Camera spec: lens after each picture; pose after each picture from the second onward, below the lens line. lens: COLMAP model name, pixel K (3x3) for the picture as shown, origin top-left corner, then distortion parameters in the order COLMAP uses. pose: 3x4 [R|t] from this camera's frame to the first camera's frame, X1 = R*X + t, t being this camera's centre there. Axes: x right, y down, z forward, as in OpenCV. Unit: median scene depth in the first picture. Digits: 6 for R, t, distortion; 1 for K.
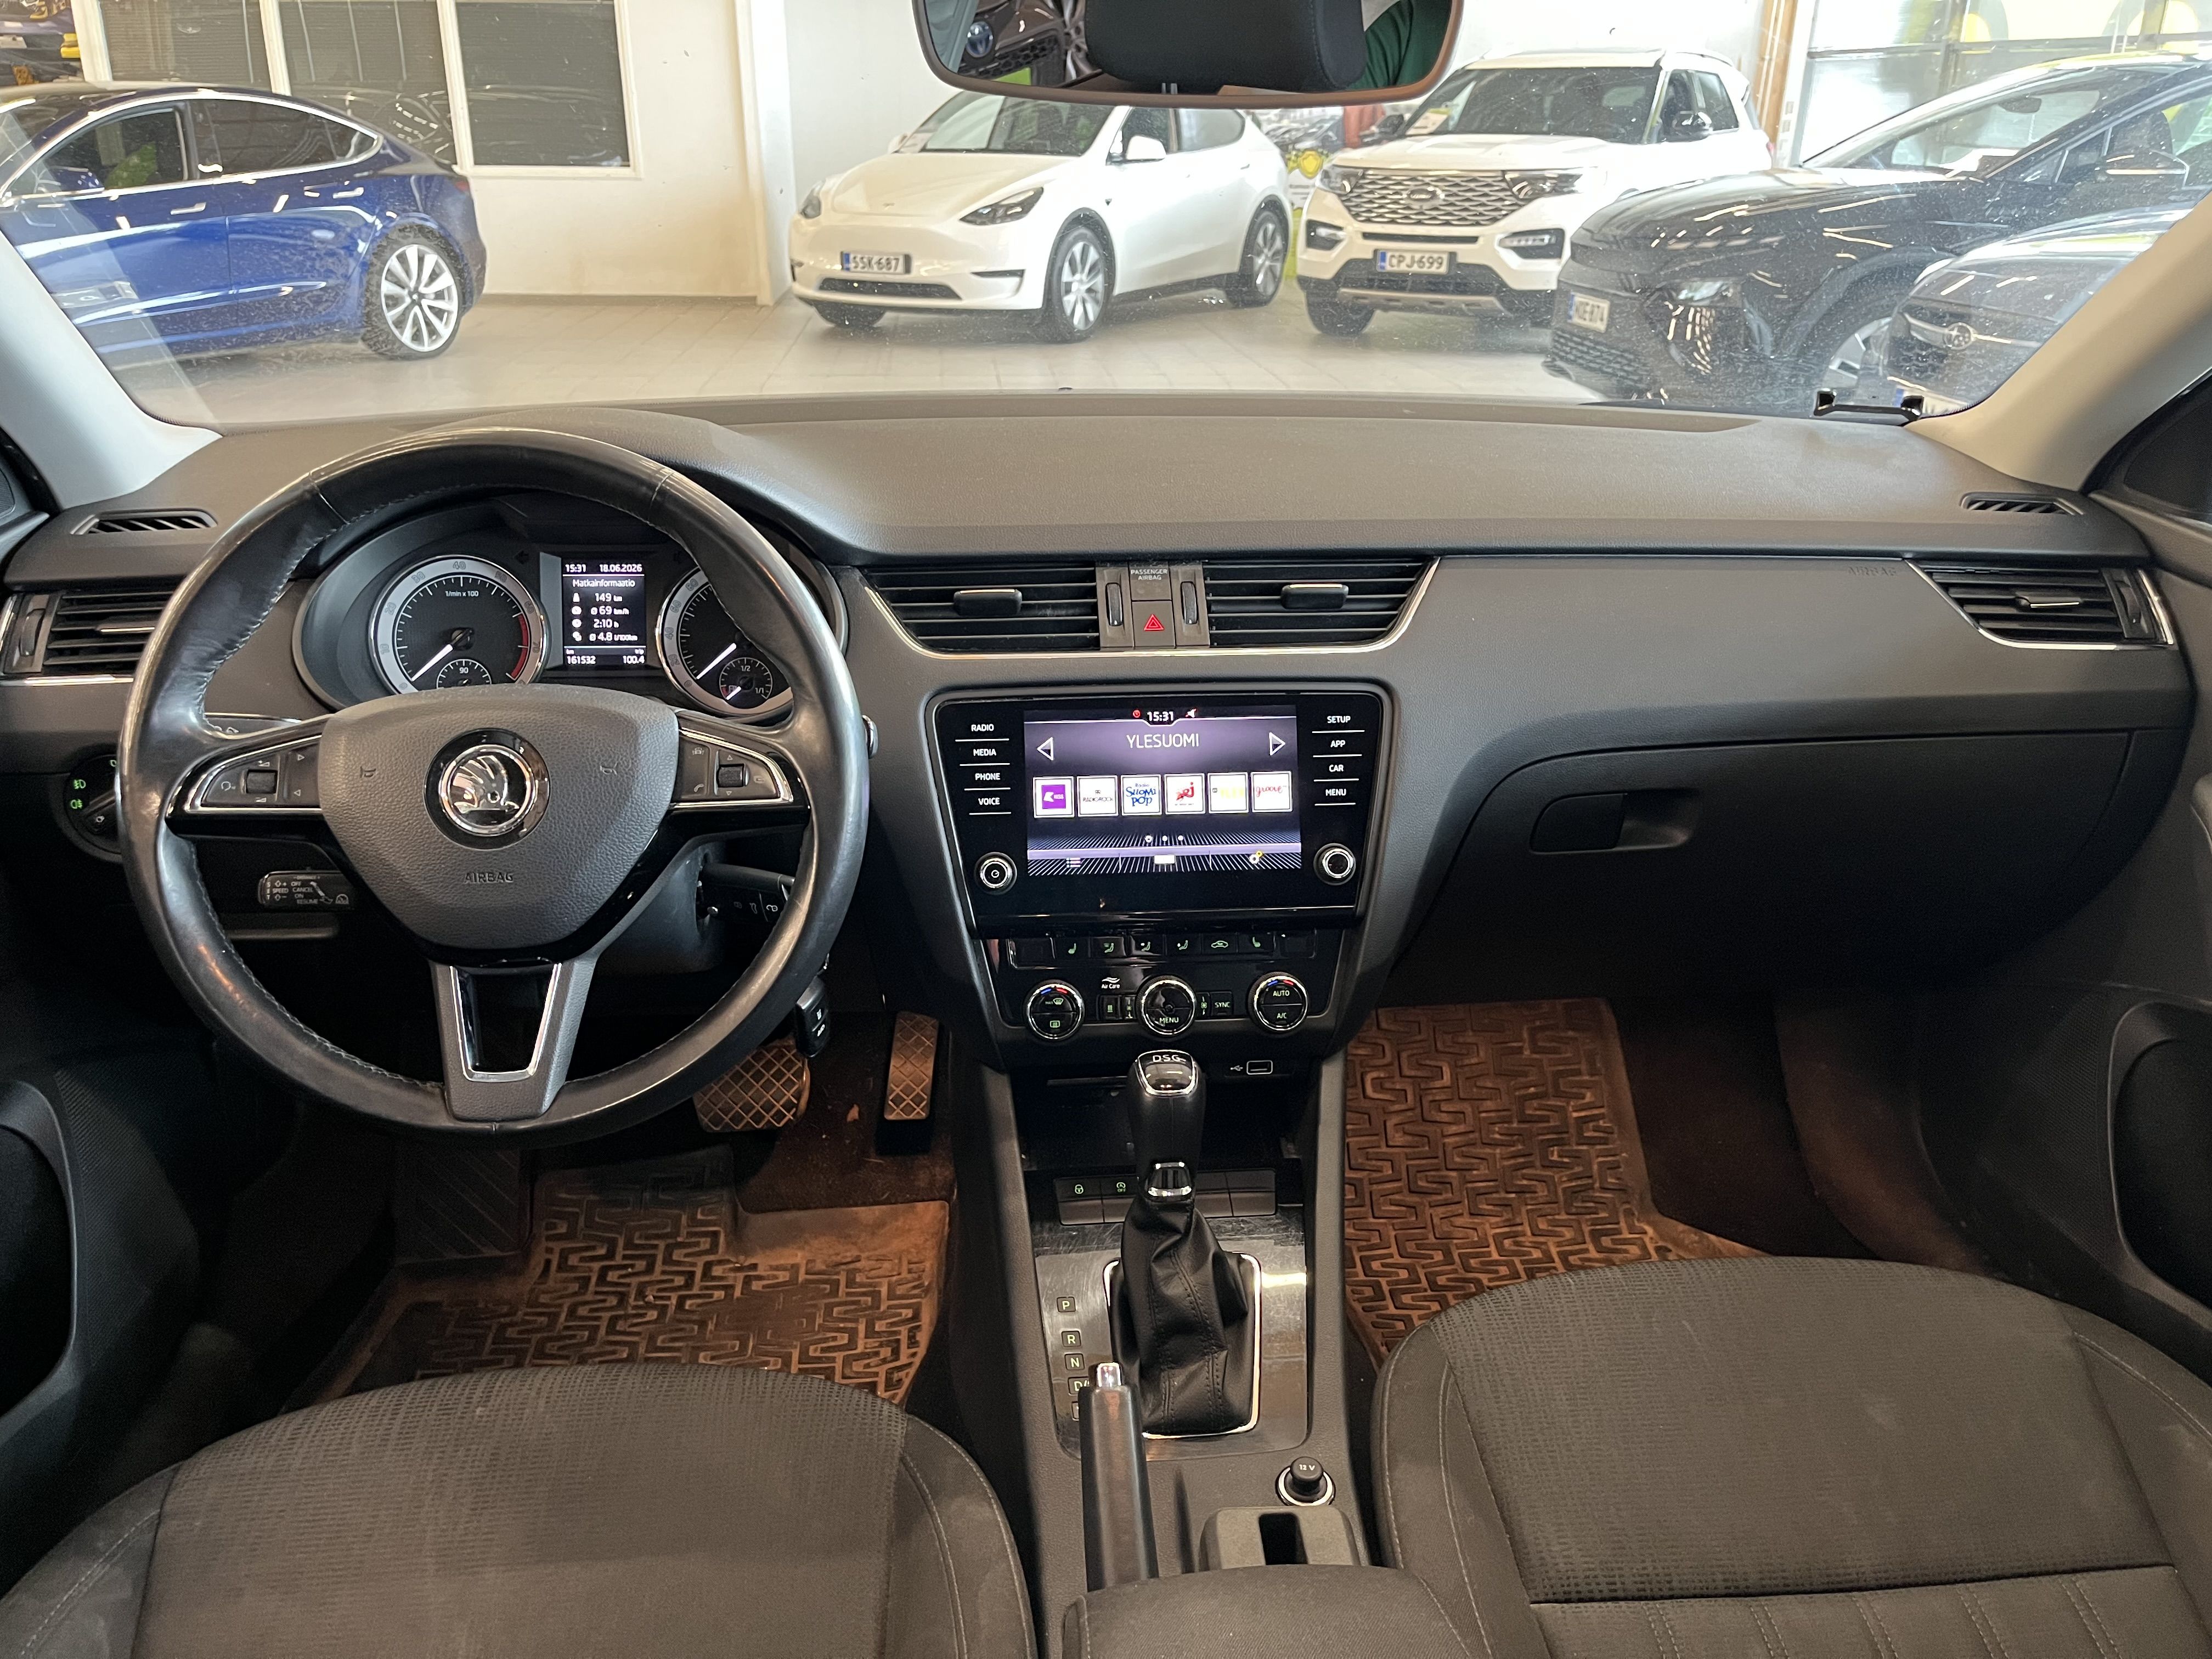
lens RADIAL K [[1702.2, 0, 1106.0], [0, 1702.2, 829.5], [0, 0, 1]] dist [-0.002914, -0.010258]
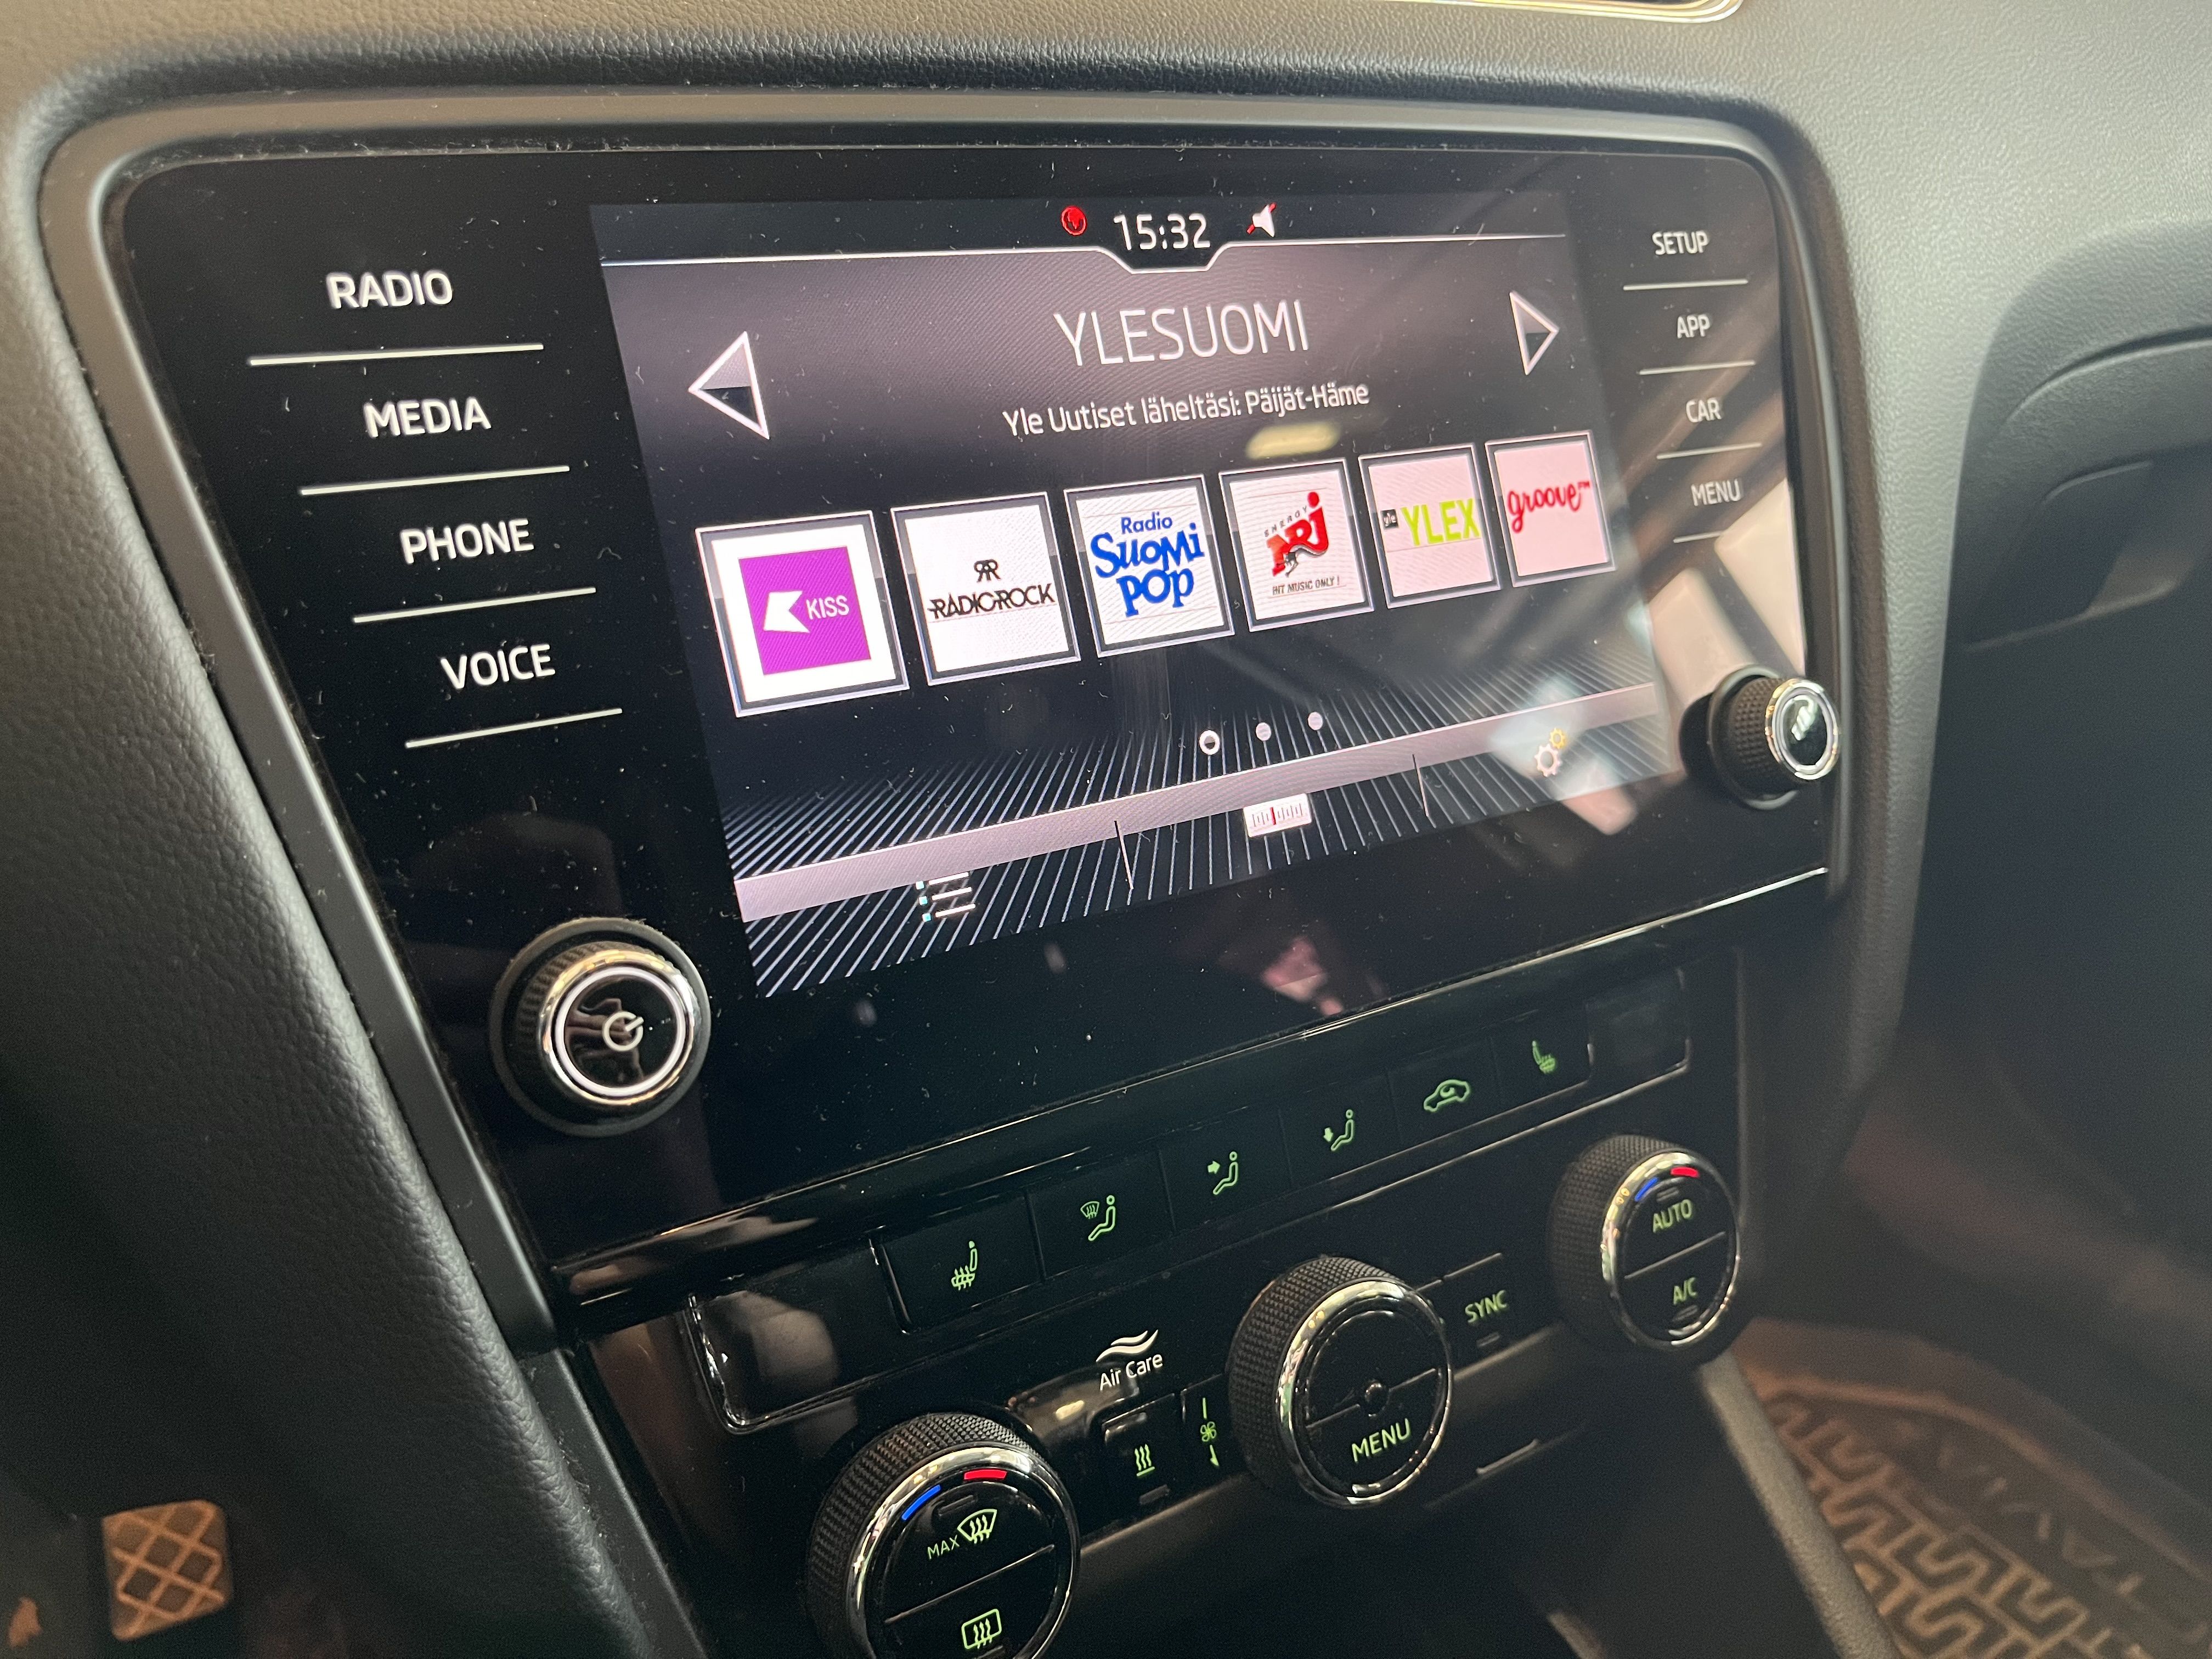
lens RADIAL K [[1702.2, 0, 1106.0], [0, 1702.2, 829.5], [0, 0, 1]] dist [-0.002914, -0.010258]
pose [[0.885254, -0.170952, 0.432552, -0.093740], [0.170075, 0.984576, 0.041047, 0.005428], [-0.432898, 0.037229, 0.900674, 0.791383]]
